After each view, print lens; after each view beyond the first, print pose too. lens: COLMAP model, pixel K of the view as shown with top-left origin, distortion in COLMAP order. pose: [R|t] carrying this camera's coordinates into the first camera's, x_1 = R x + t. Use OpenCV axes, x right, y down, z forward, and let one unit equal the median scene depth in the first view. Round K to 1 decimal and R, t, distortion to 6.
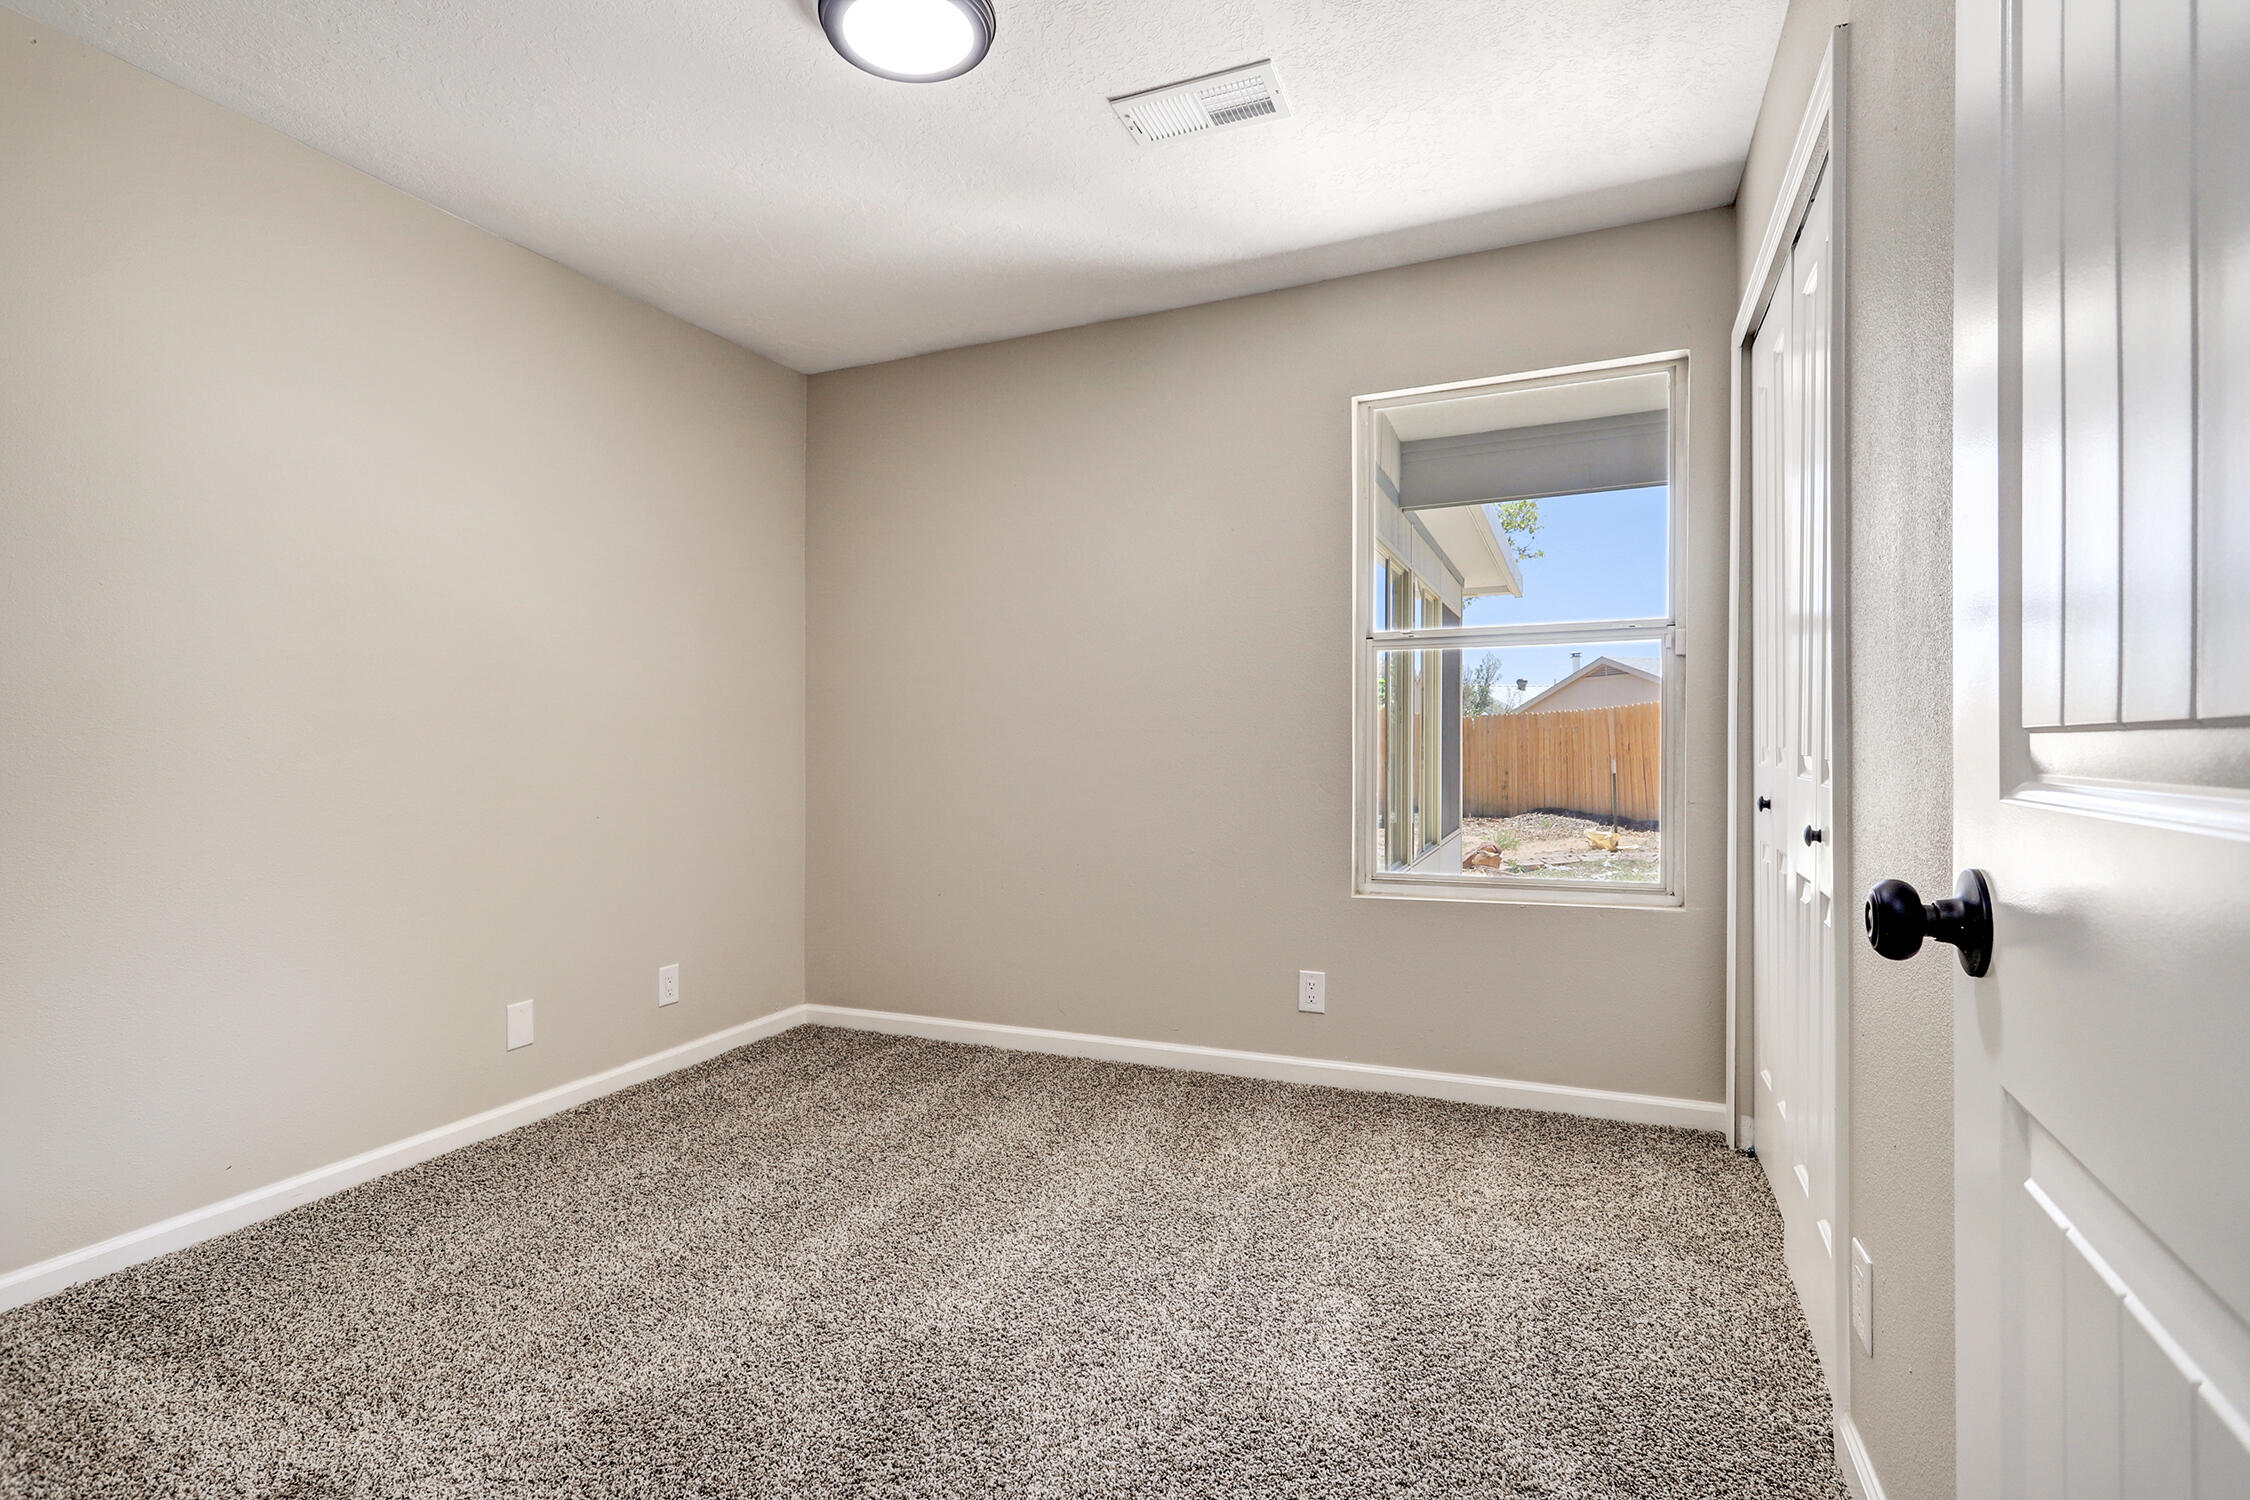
lens RADIAL K [[1060.6, 0, 1125.0], [0, 1060.6, 750.0], [0, 0, 1]] dist [0.000368, 0.000031]
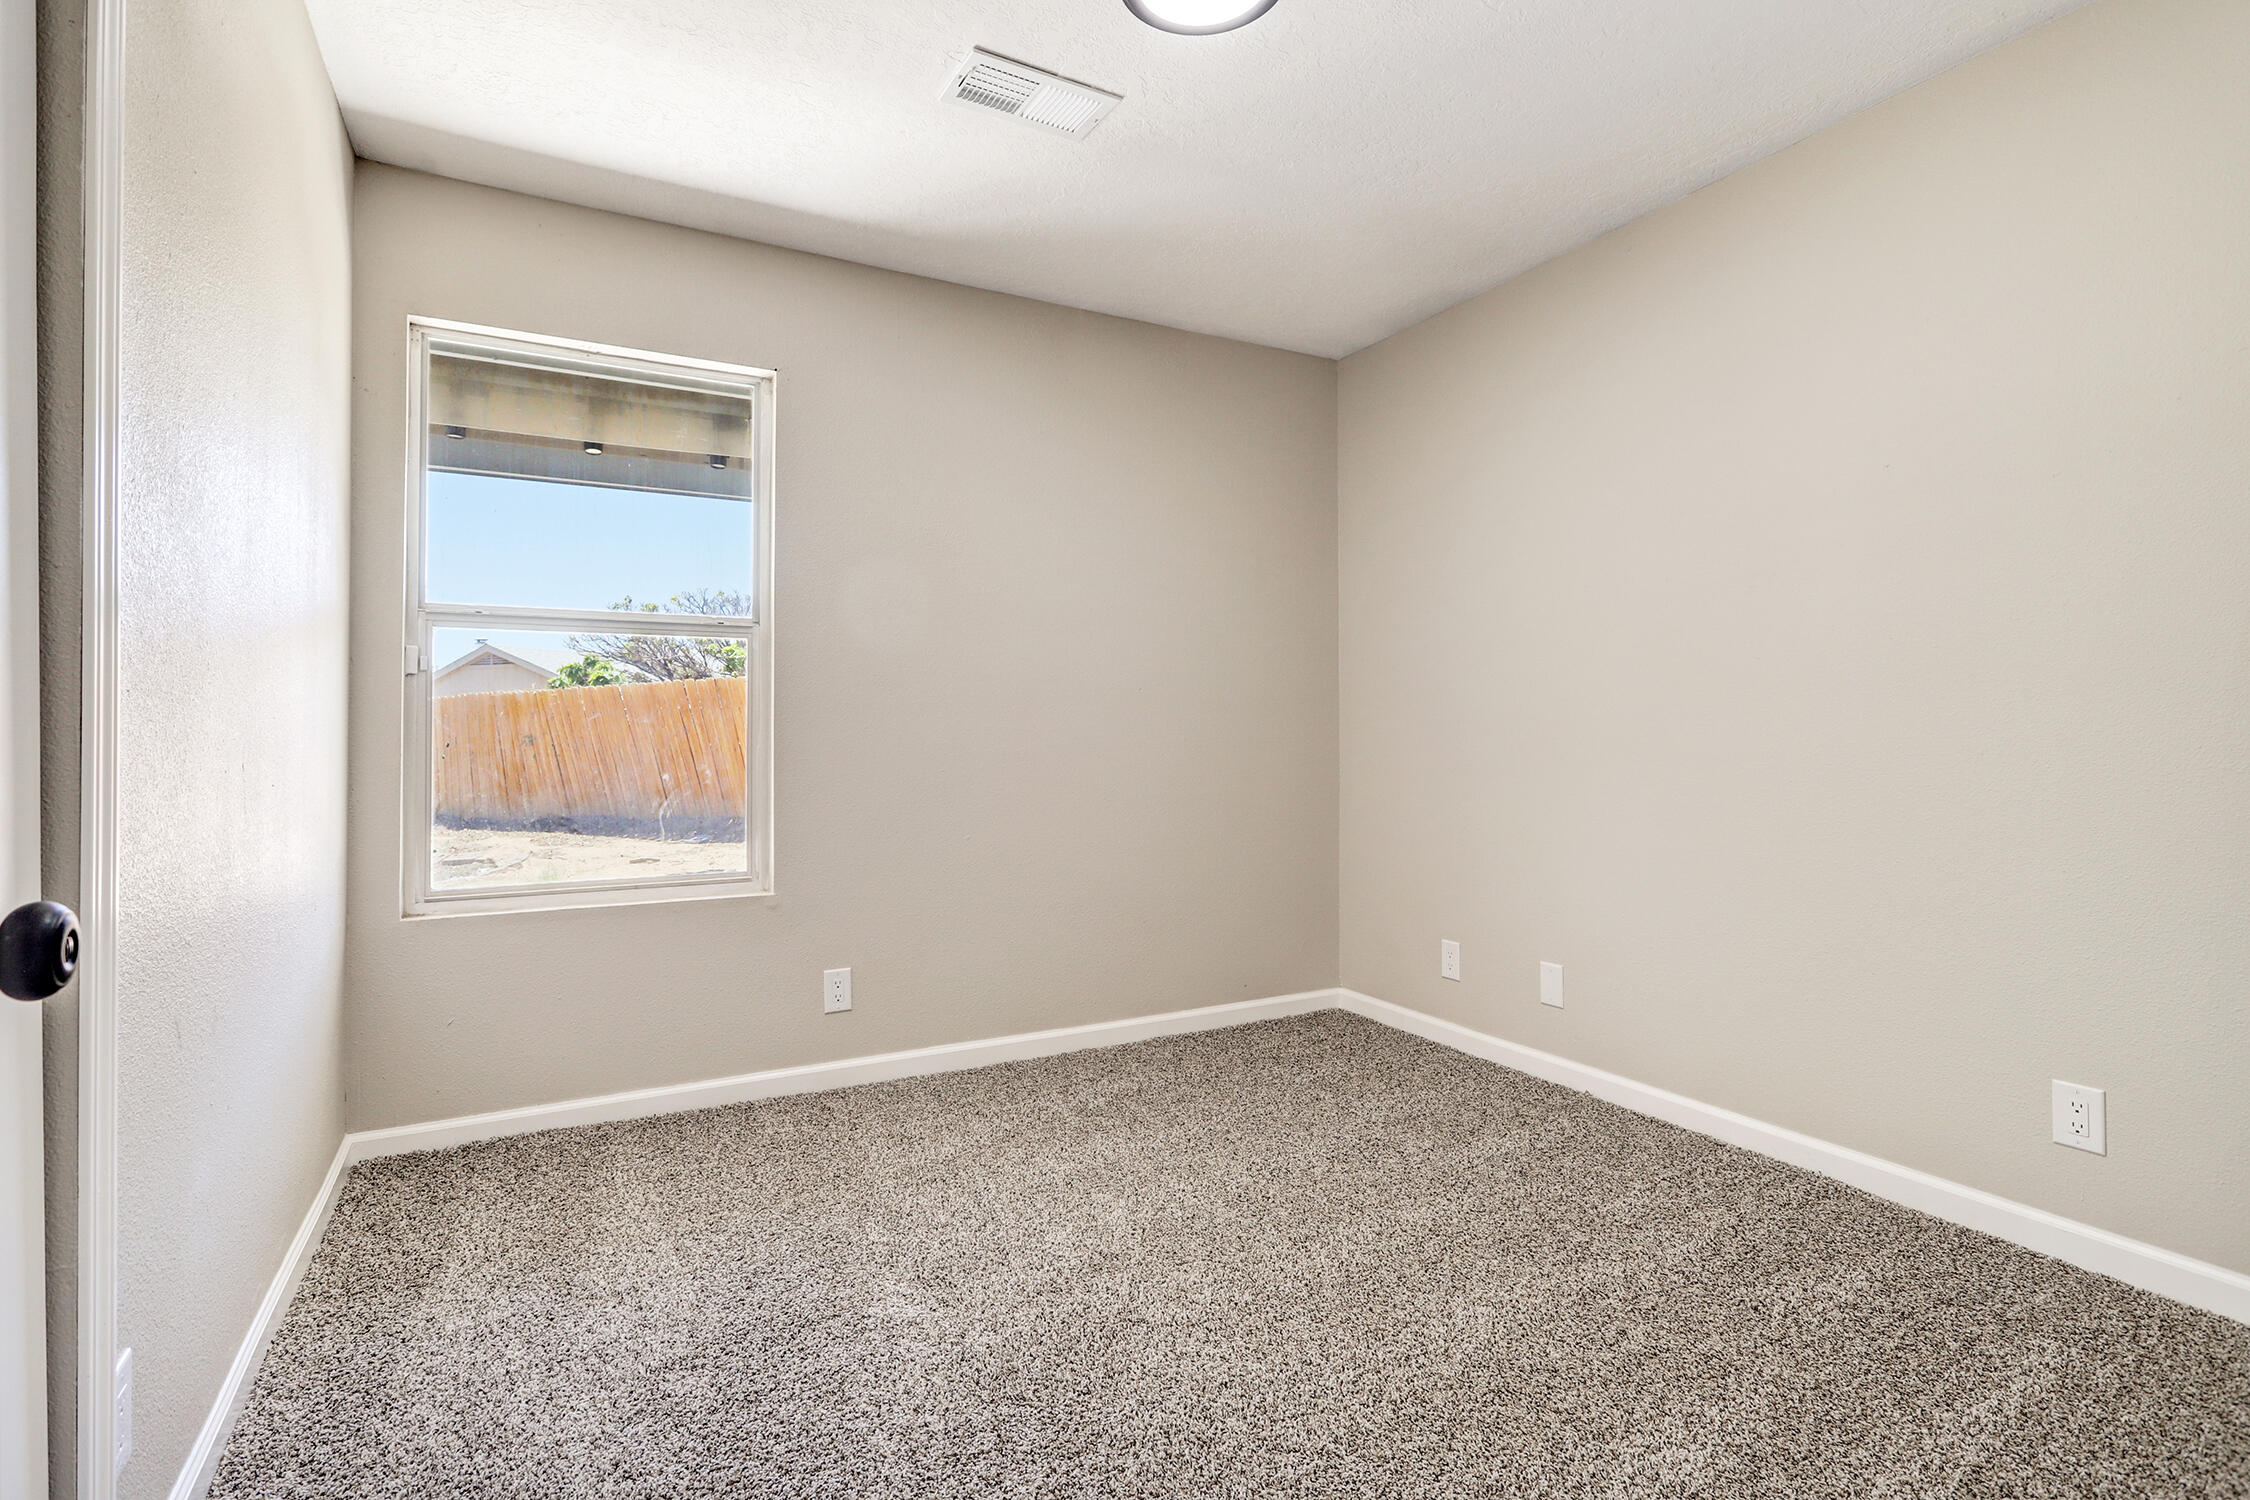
lens RADIAL K [[1084.8, 0, 1123.8], [0, 1084.8, 740.0], [0, 0, 1]] dist [-0.001818, -0.000490]
pose [[0.603793, 0.004932, 0.797126, -0.212712], [-0.001272, 0.999986, -0.005223, 0.002137], [-0.797140, 0.002140, 0.603790, 0.090819]]
